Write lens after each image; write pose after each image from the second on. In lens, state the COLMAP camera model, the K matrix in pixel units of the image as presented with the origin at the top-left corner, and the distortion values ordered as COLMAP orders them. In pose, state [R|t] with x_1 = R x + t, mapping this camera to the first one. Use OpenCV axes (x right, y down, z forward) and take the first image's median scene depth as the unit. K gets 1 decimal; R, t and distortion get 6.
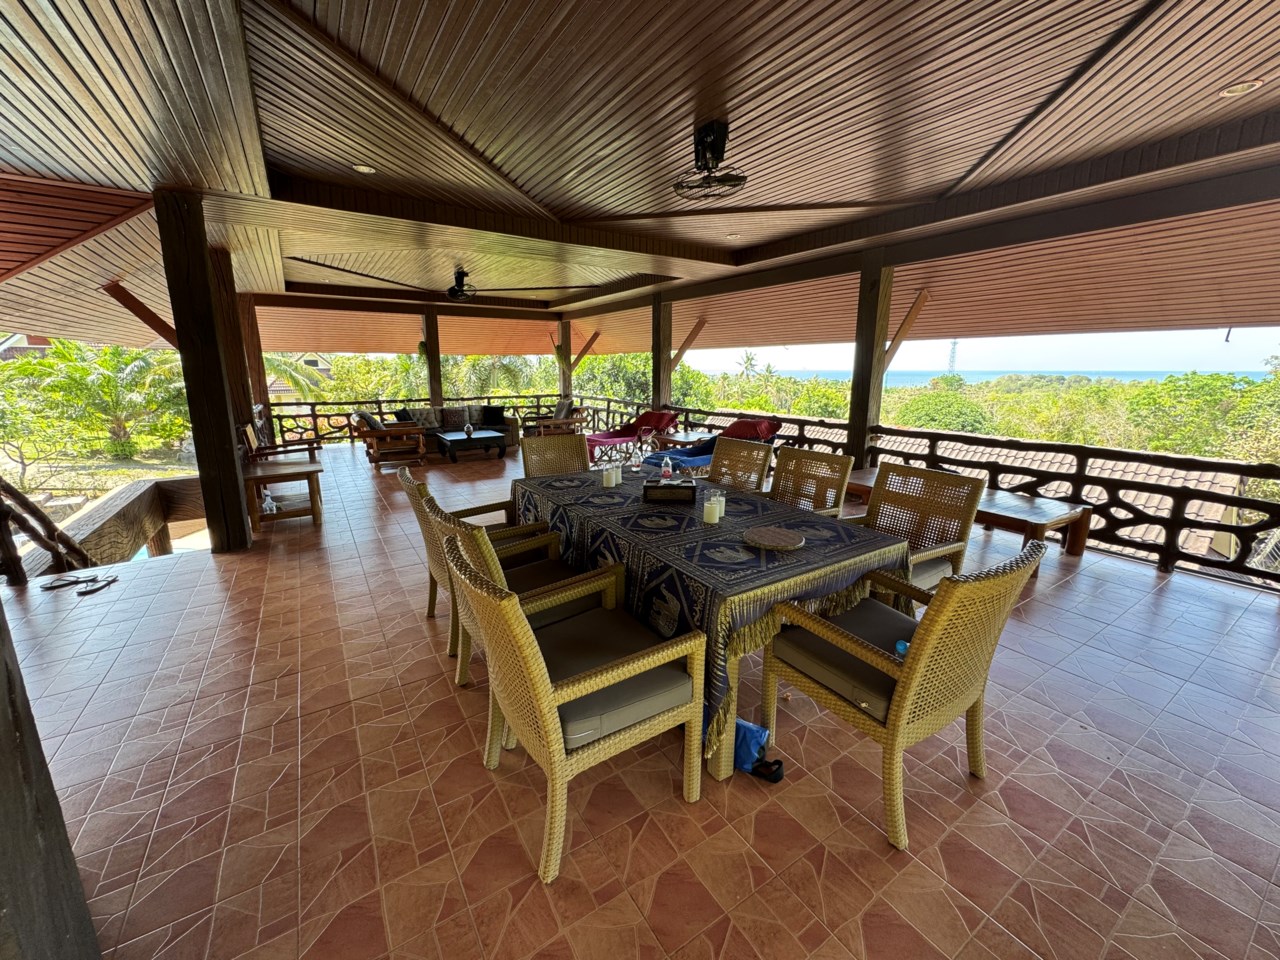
lens RADIAL K [[512.5, 0, 641.7], [0, 512.5, 482.4], [0, 0, 1]] dist [-0.002098, 0.000011]
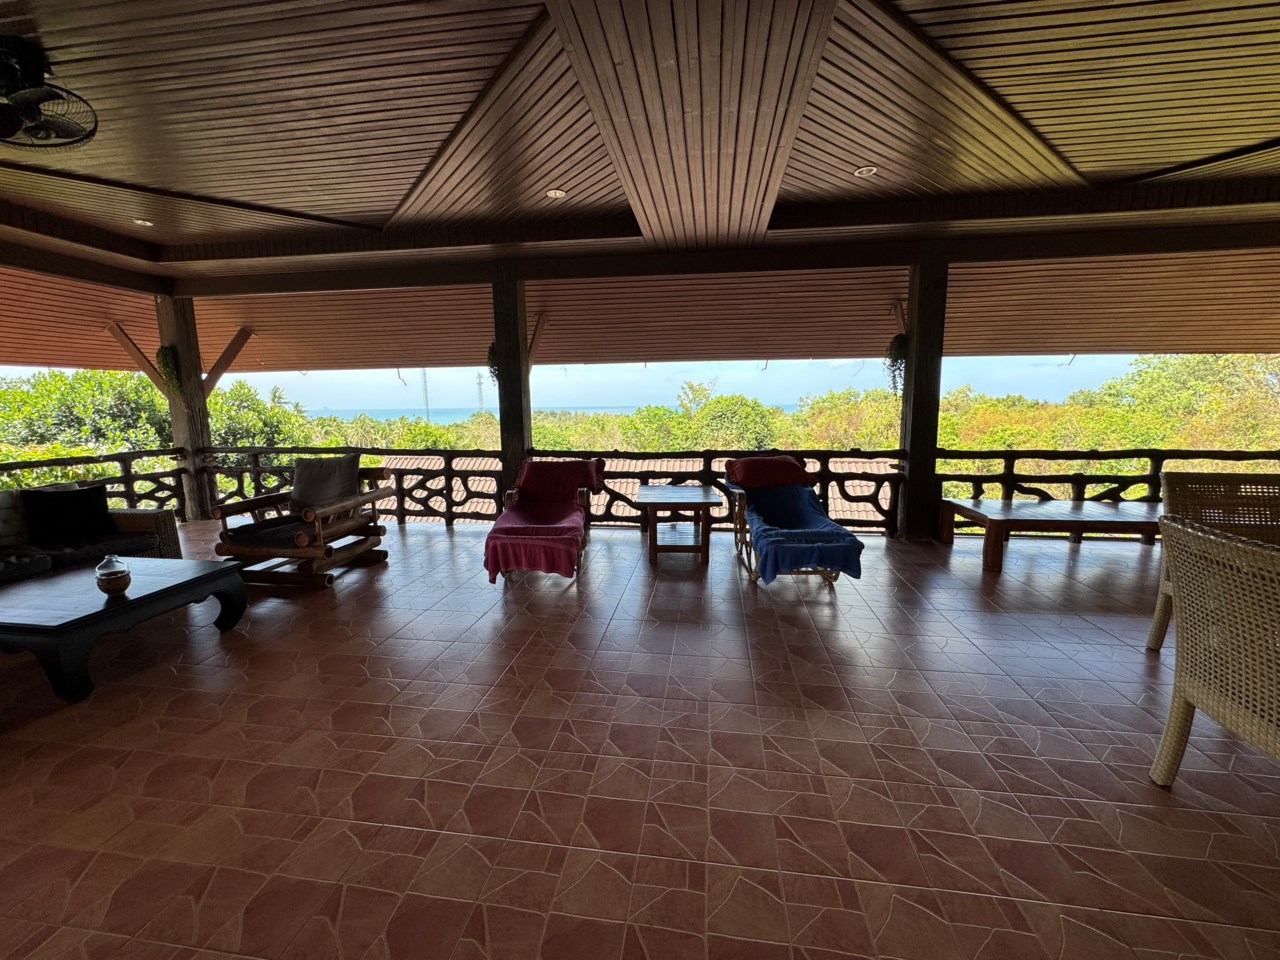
lens RADIAL K [[512.5, 0, 635.6], [0, 512.5, 479.3], [0, 0, 1]] dist [-0.002098, 0.000011]
pose [[0.668090, -0.136246, 0.731500, -0.497006], [0.177500, 0.983894, 0.021142, -0.165736], [-0.722599, 0.115717, 0.681513, 0.775397]]
